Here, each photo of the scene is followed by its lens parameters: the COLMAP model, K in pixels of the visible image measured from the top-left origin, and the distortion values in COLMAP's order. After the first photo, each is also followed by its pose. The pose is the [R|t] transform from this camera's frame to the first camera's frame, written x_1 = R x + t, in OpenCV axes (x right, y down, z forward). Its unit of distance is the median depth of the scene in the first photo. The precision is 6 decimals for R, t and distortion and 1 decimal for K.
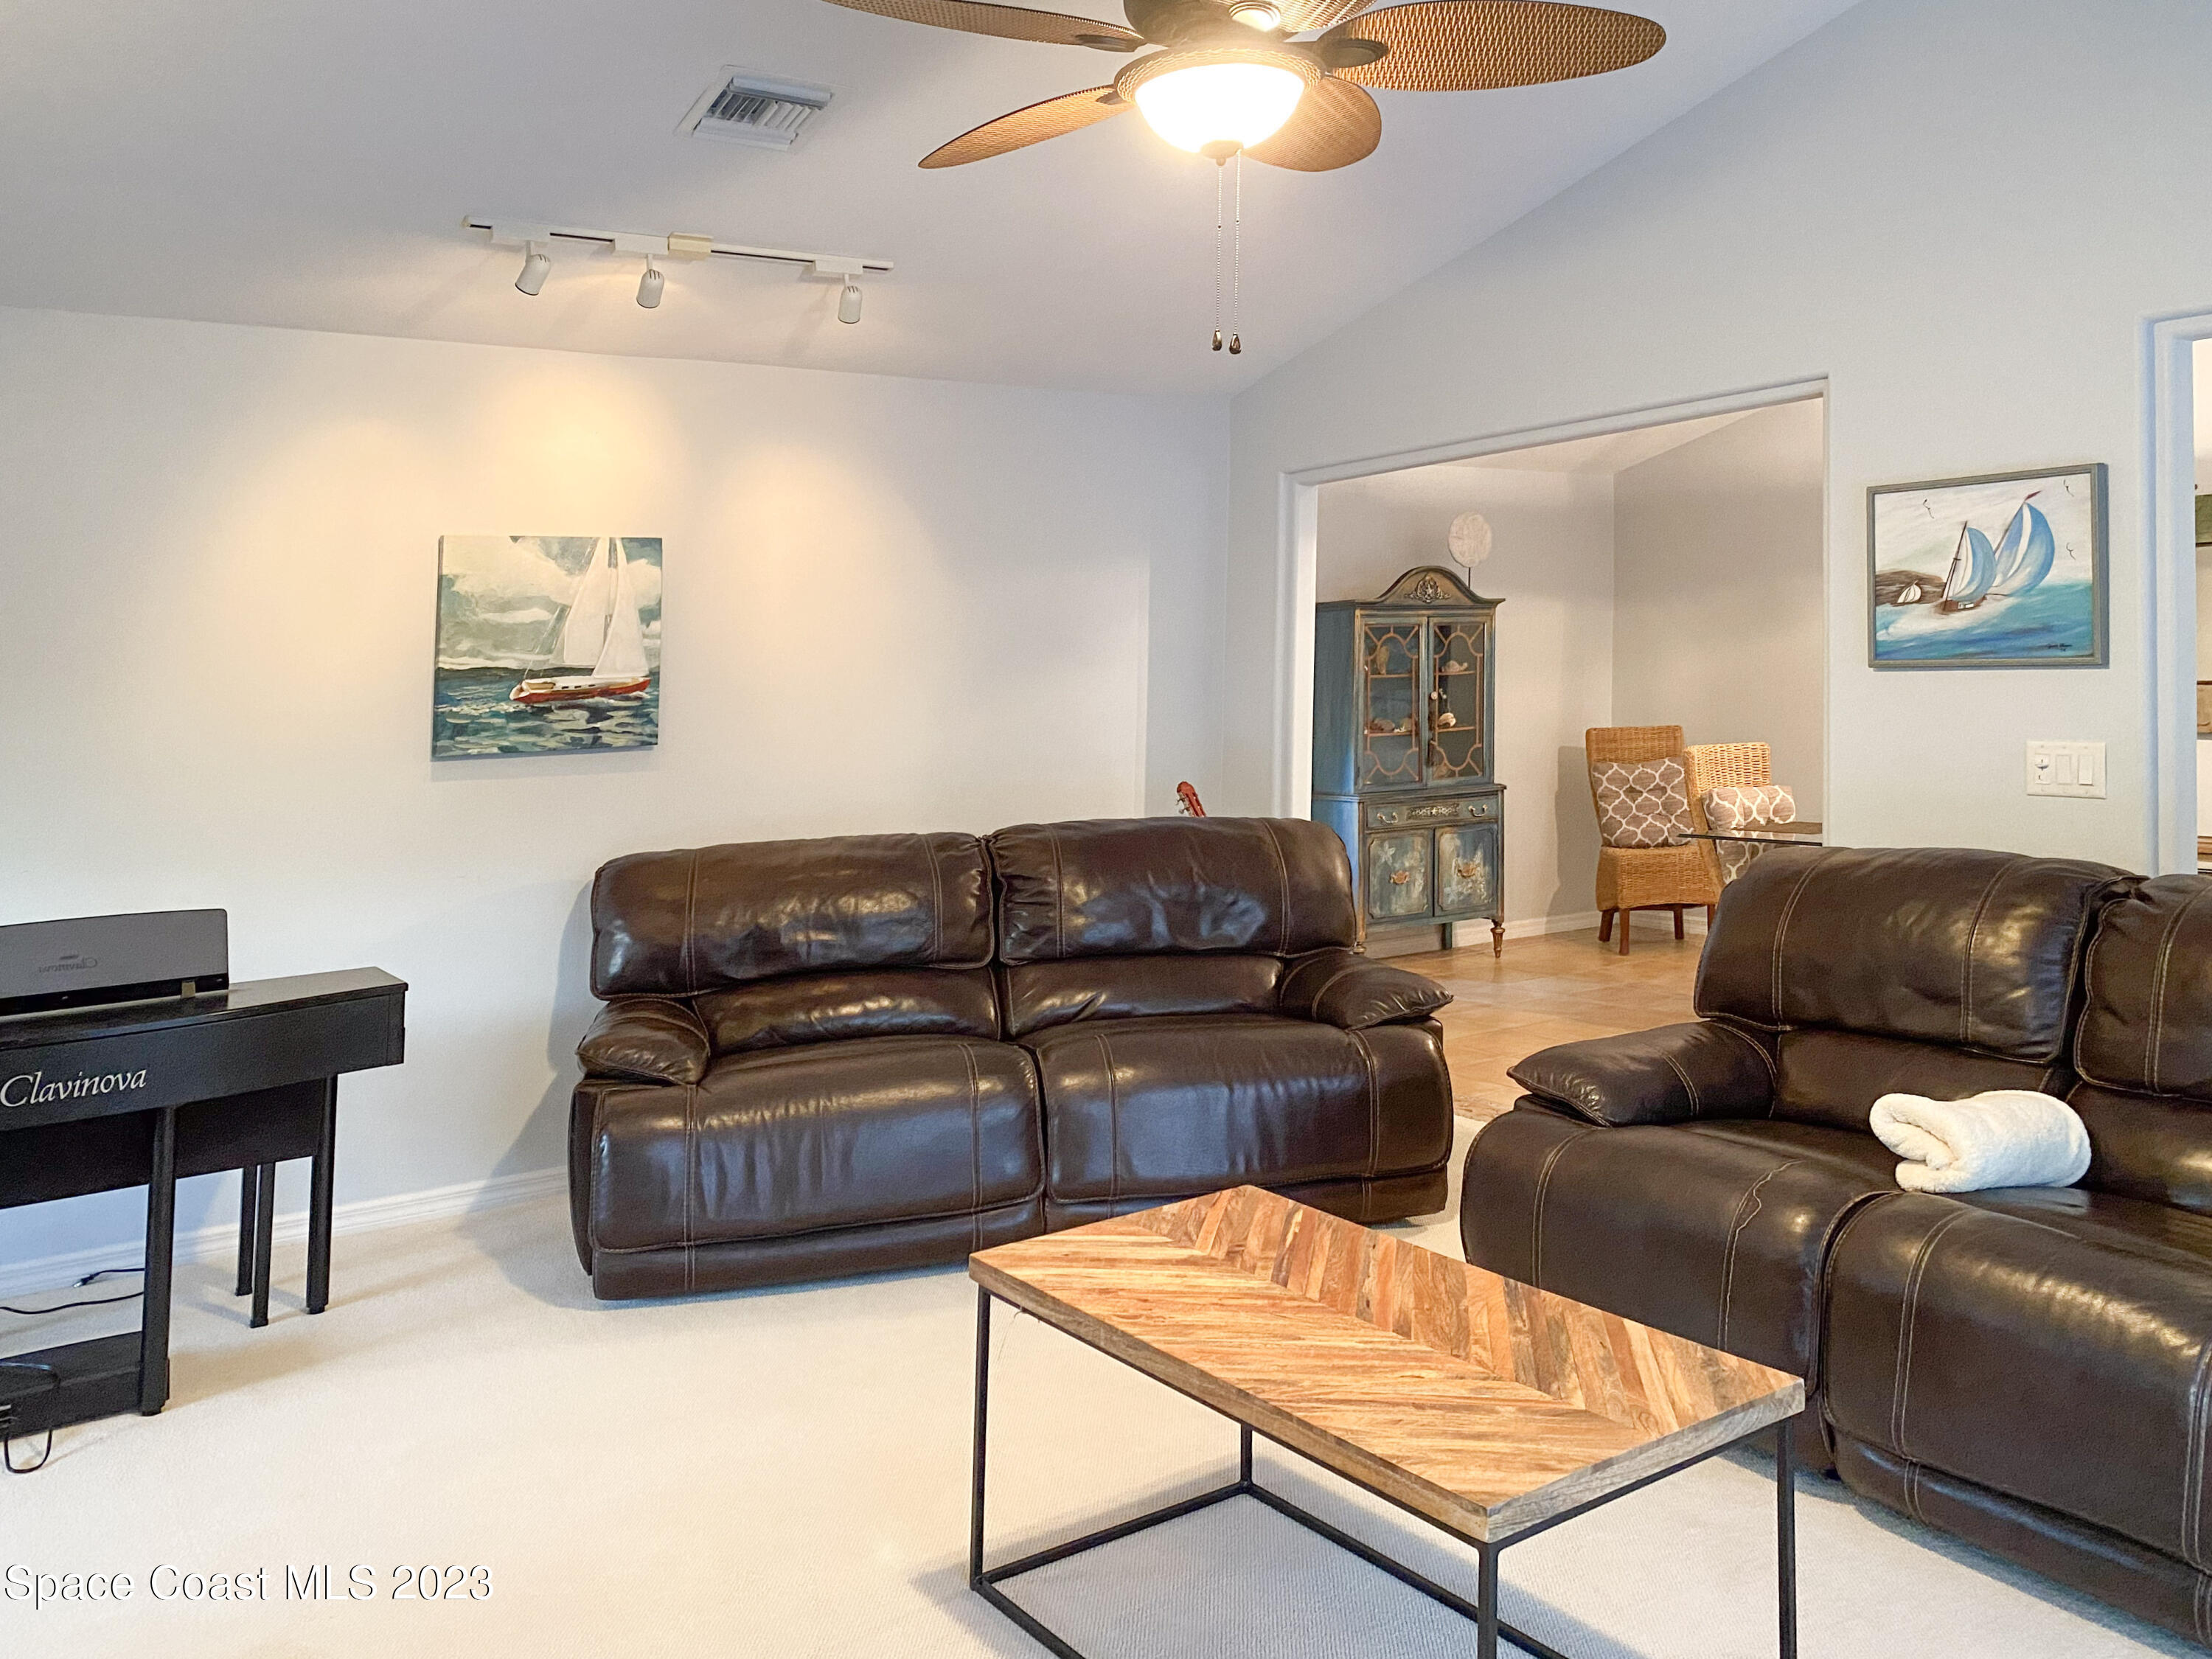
lens RADIAL K [[1839.9, 0, 1102.7], [0, 1839.9, 720.4], [0, 0, 1]] dist [0.000615, 0.002370]
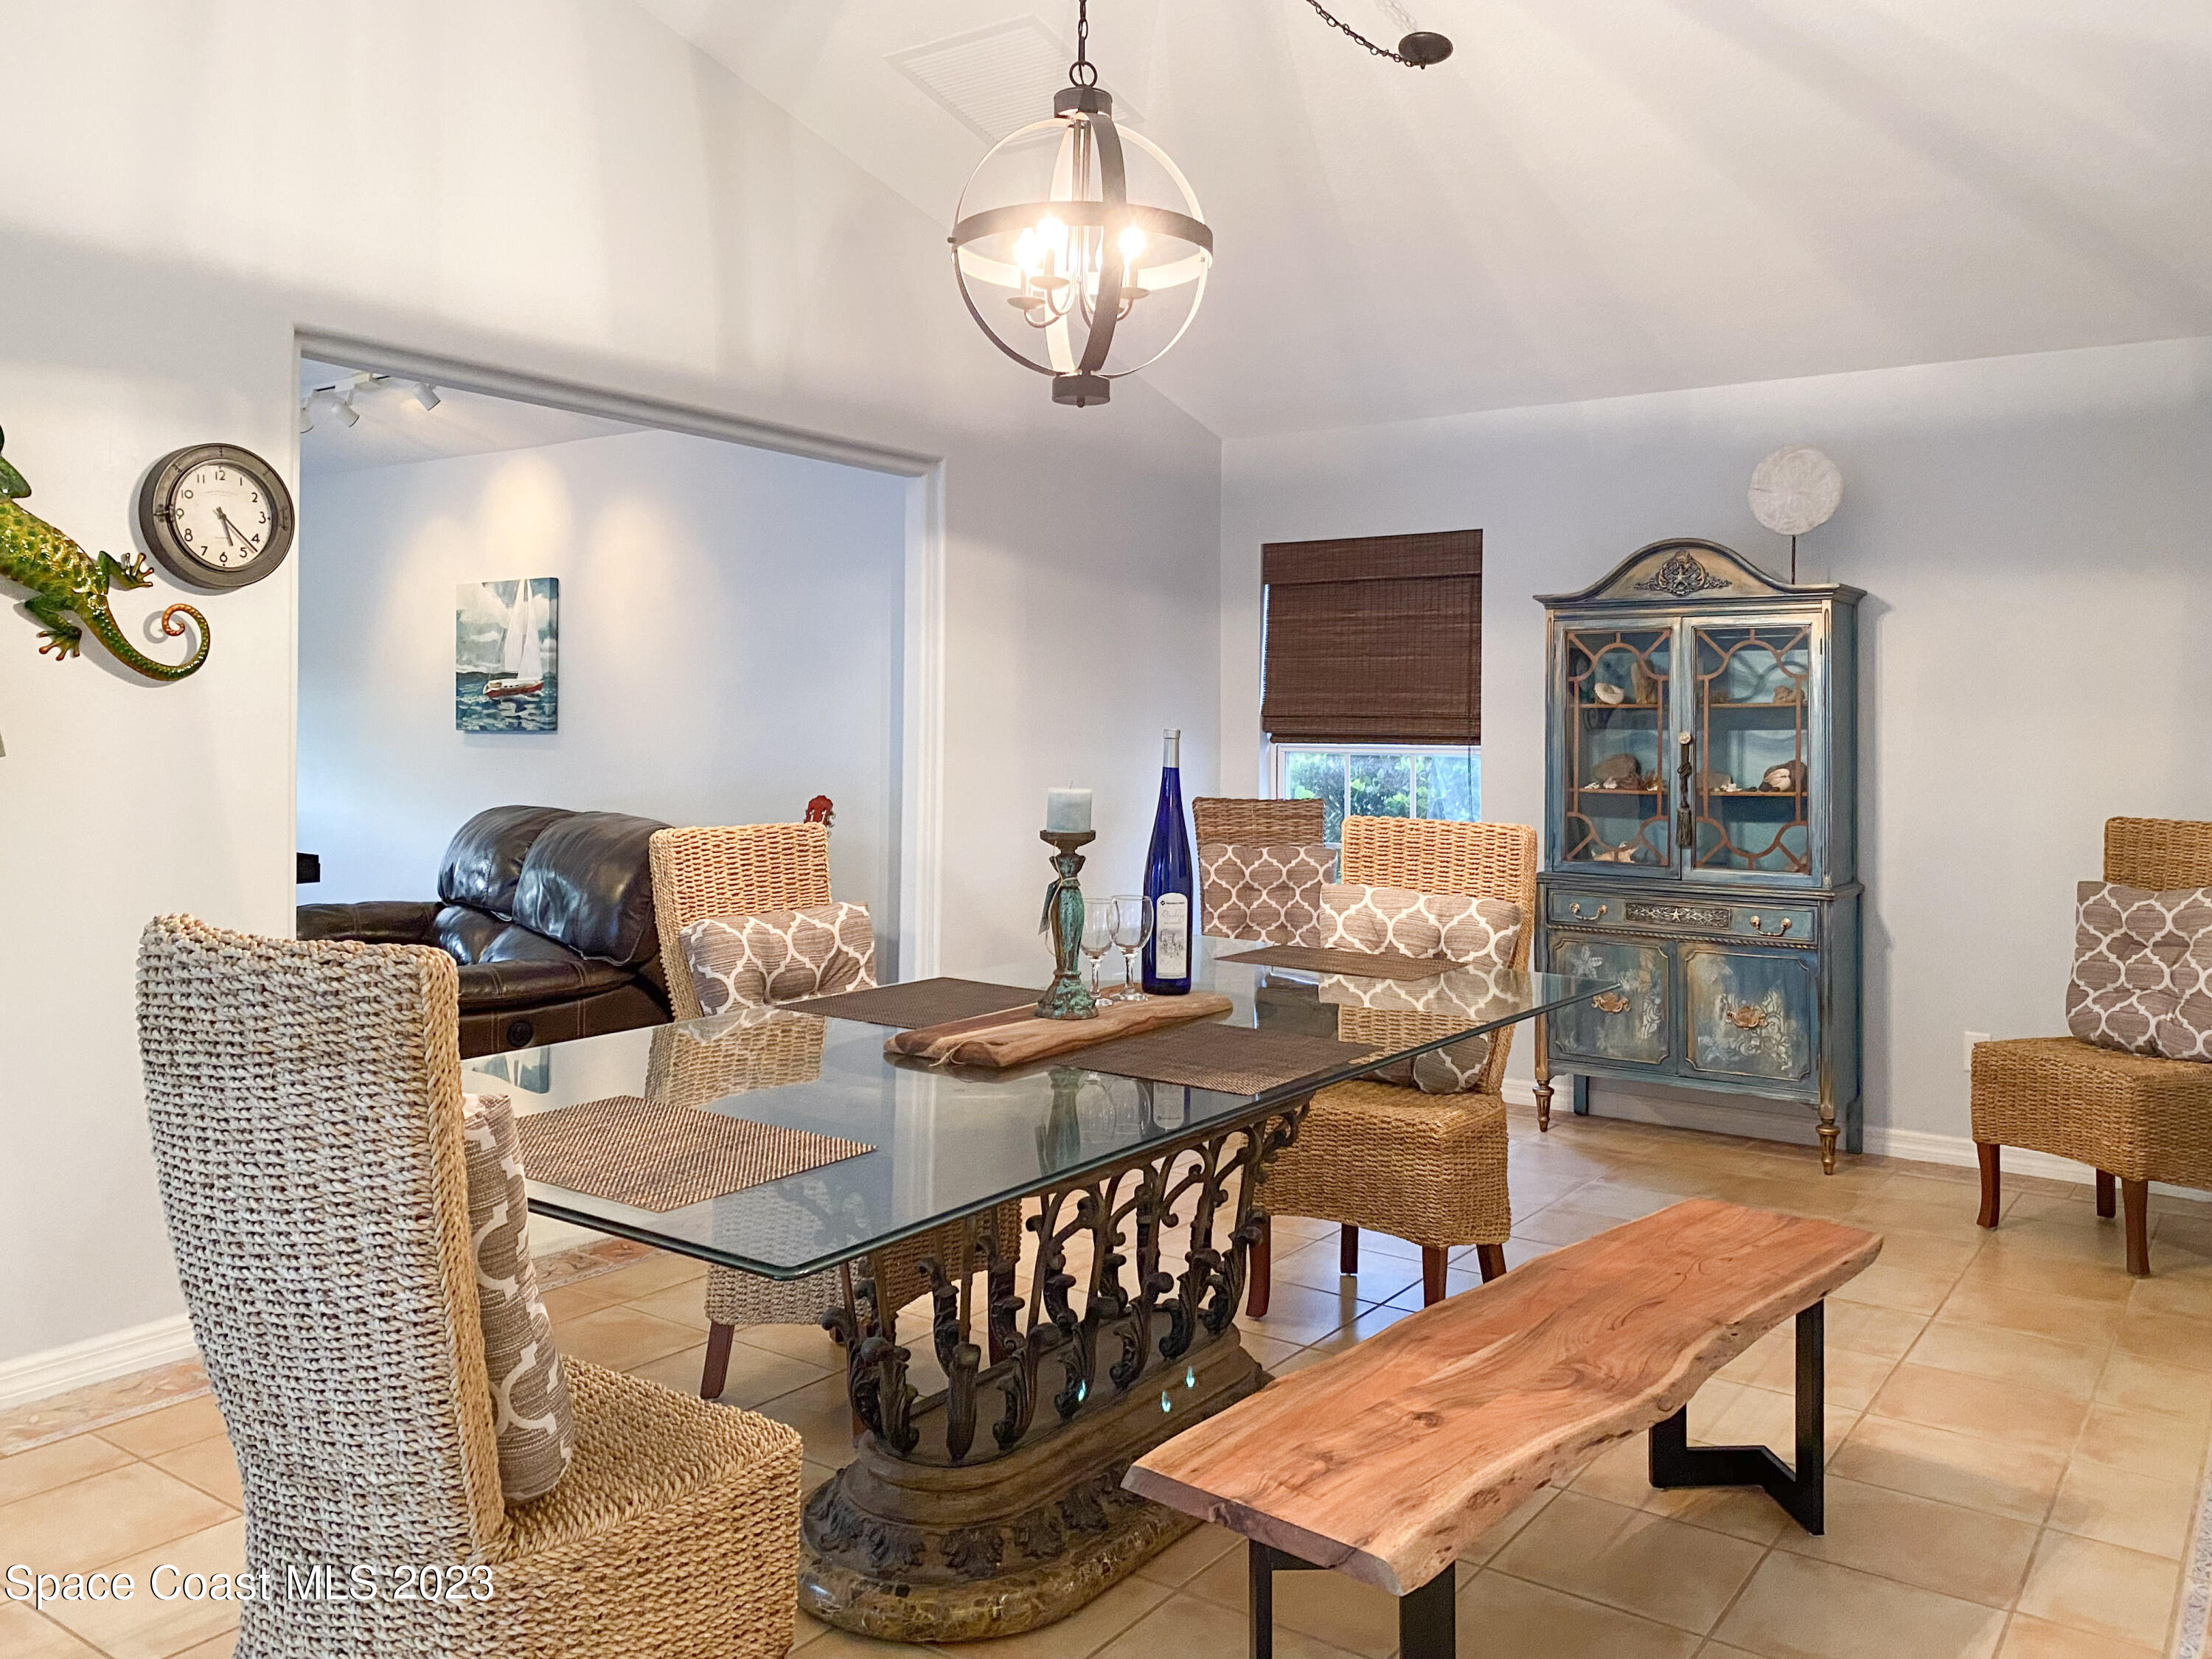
lens RADIAL K [[1720.4, 0, 1110.7], [0, 1720.4, 738.6], [0, 0, 1]] dist [0.002238, 0.001035]
pose [[0.344371, 0.030066, -0.938352, 1.088853], [-0.048657, 0.998715, 0.014143, -0.018748], [0.937572, 0.040787, 0.345391, 0.954678]]
